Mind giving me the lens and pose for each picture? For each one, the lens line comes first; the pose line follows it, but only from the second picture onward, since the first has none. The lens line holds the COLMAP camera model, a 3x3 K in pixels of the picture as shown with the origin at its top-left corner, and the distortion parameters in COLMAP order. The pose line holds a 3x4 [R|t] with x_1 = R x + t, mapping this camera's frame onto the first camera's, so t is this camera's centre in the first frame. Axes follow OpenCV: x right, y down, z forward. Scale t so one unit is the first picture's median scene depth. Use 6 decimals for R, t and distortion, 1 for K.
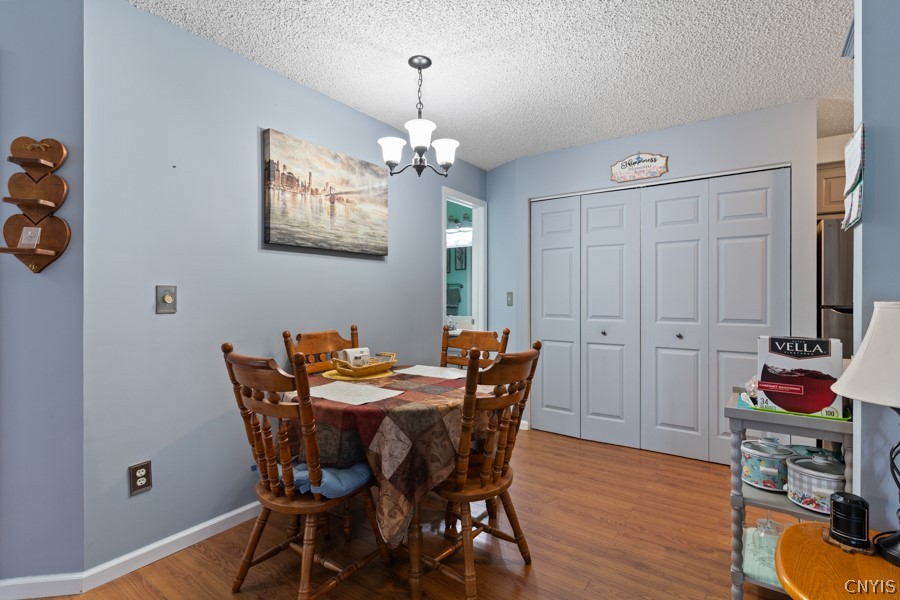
lens RADIAL K [[435.2, 0, 449.7], [0, 435.2, 297.9], [0, 0, 1]] dist [0.001006, 0.000187]
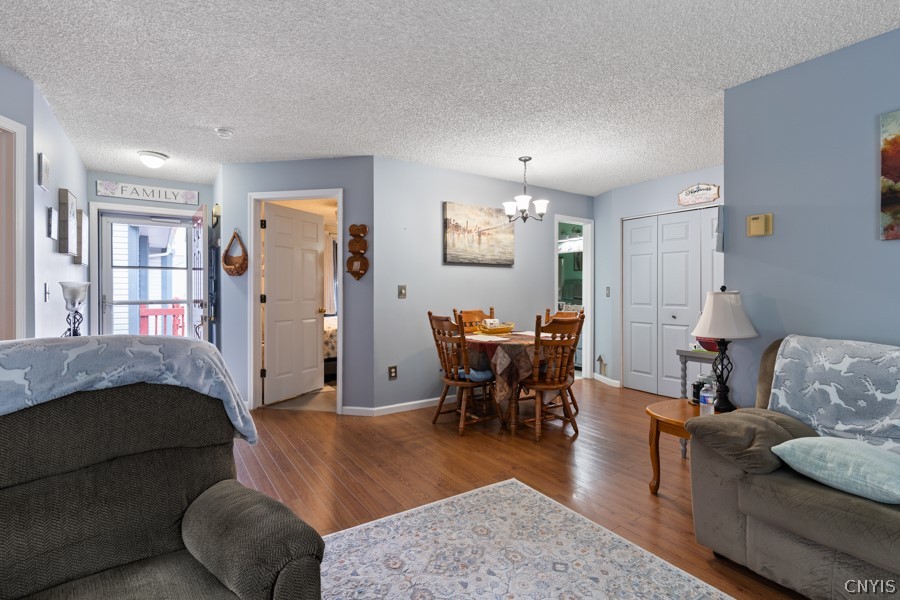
lens RADIAL K [[435.2, 0, 449.7], [0, 435.2, 297.9], [0, 0, 1]] dist [0.001006, 0.000187]
pose [[0.932694, 0.005034, -0.360634, 0.292949], [0.000169, 0.999896, 0.014394, 0.003504], [0.360669, -0.013486, 0.932596, -0.790842]]
